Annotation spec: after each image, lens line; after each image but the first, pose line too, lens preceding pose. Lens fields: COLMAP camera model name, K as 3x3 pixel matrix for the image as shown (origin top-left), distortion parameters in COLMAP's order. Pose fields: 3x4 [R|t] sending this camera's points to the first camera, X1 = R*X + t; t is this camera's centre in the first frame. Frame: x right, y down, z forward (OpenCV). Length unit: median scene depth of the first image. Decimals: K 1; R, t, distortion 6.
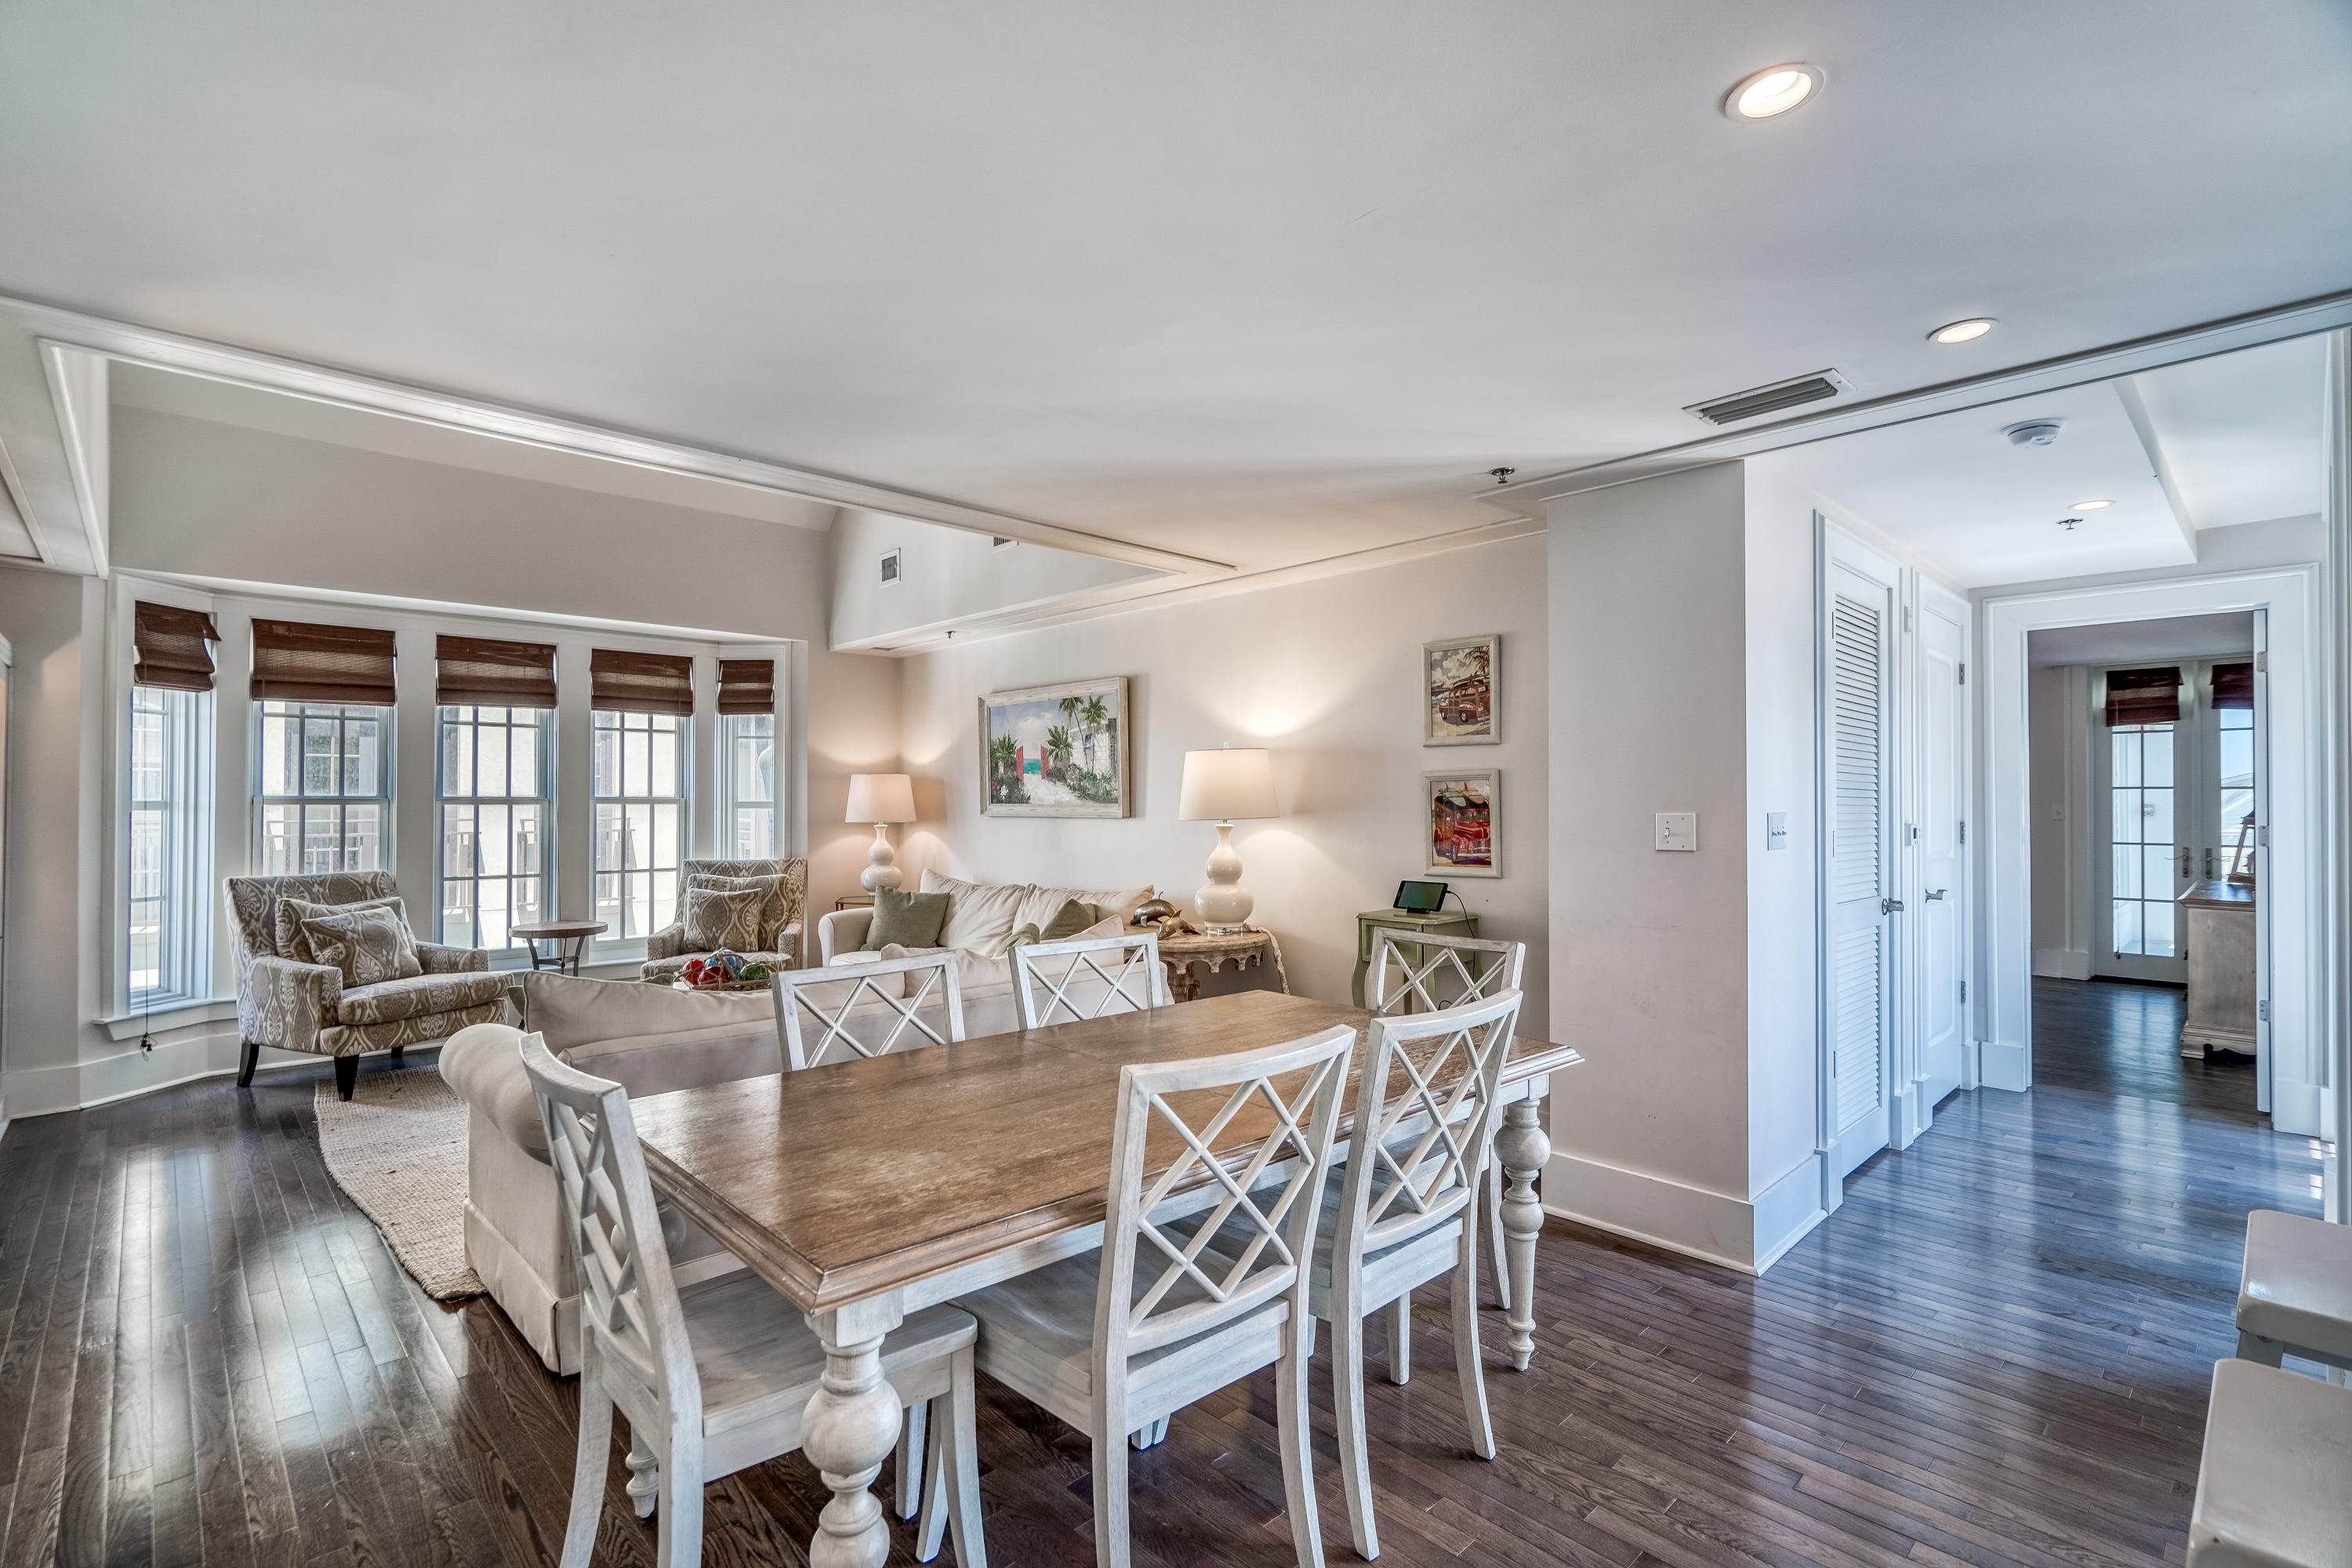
lens RADIAL K [[1098.1, 0, 1183.5], [0, 1098.1, 793.0], [0, 0, 1]] dist [-0.000013, 0.001671]
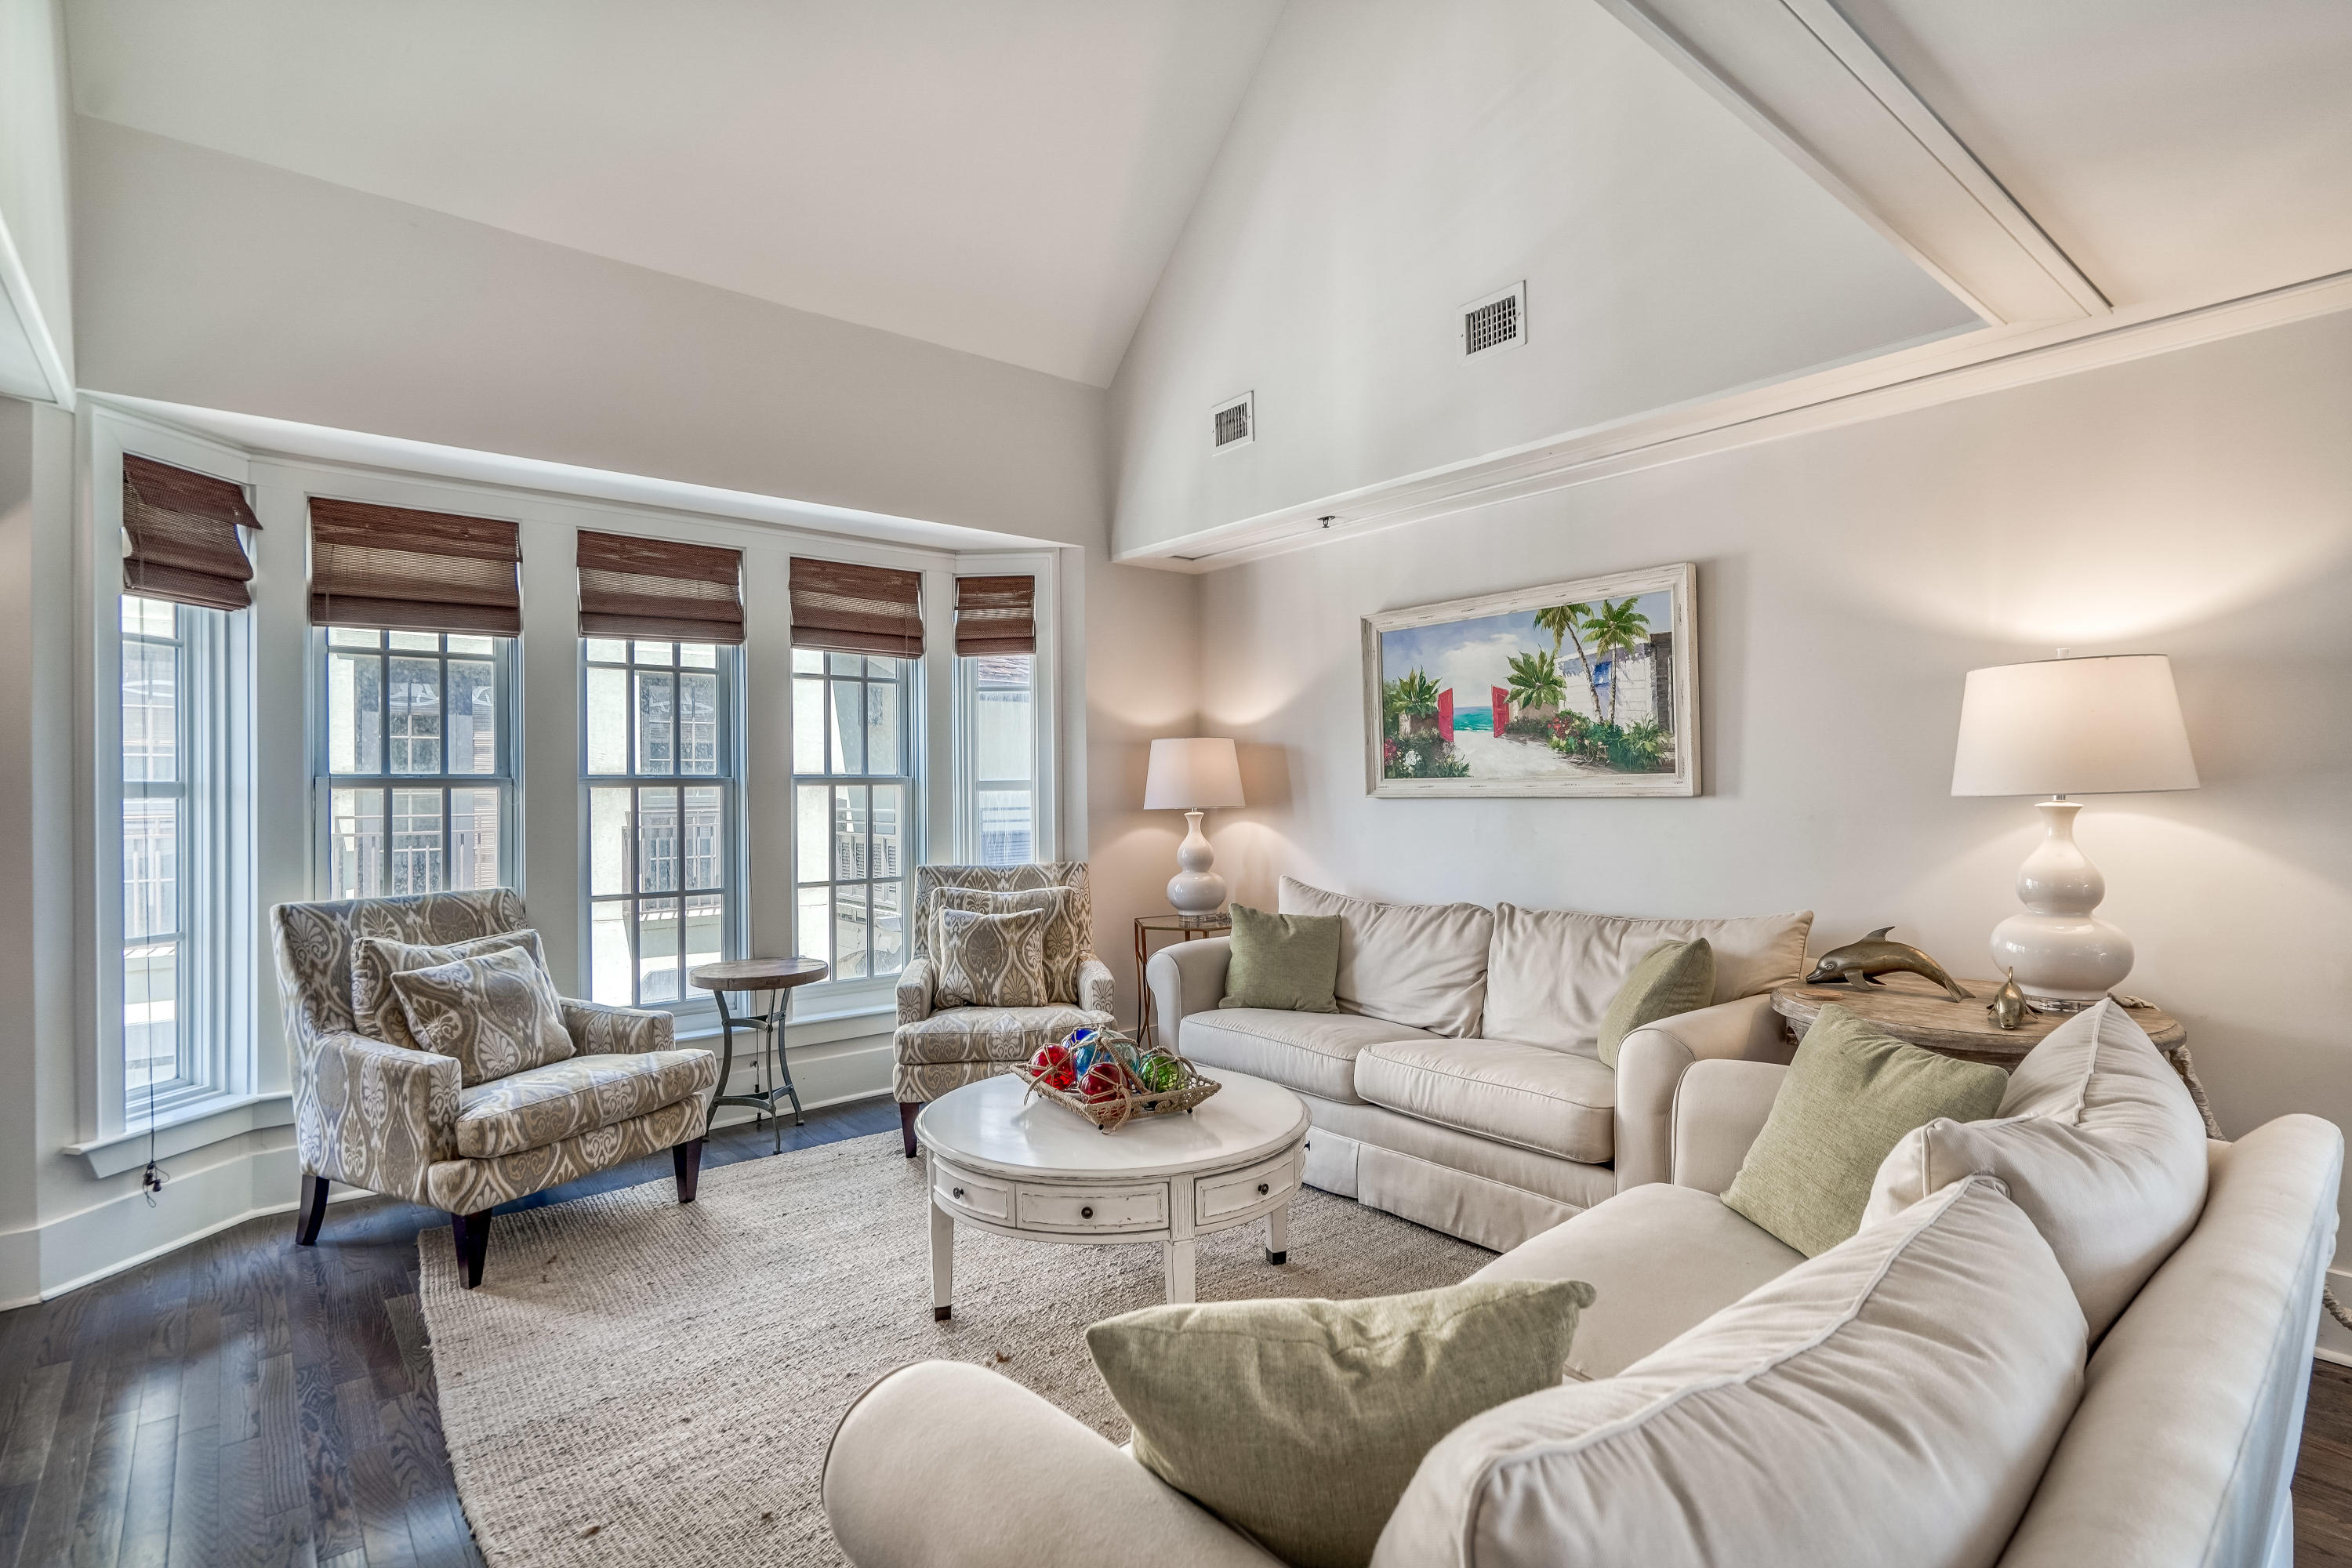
lens RADIAL K [[1147.9, 0, 1190.5], [0, 1147.9, 787.4], [0, 0, 1]] dist [0.002971, 0.000624]
pose [[0.998431, -0.009808, -0.055135, -0.298428], [0.010183, 0.999927, 0.006529, 0.010925], [0.055067, -0.007080, 0.998458, 0.356848]]
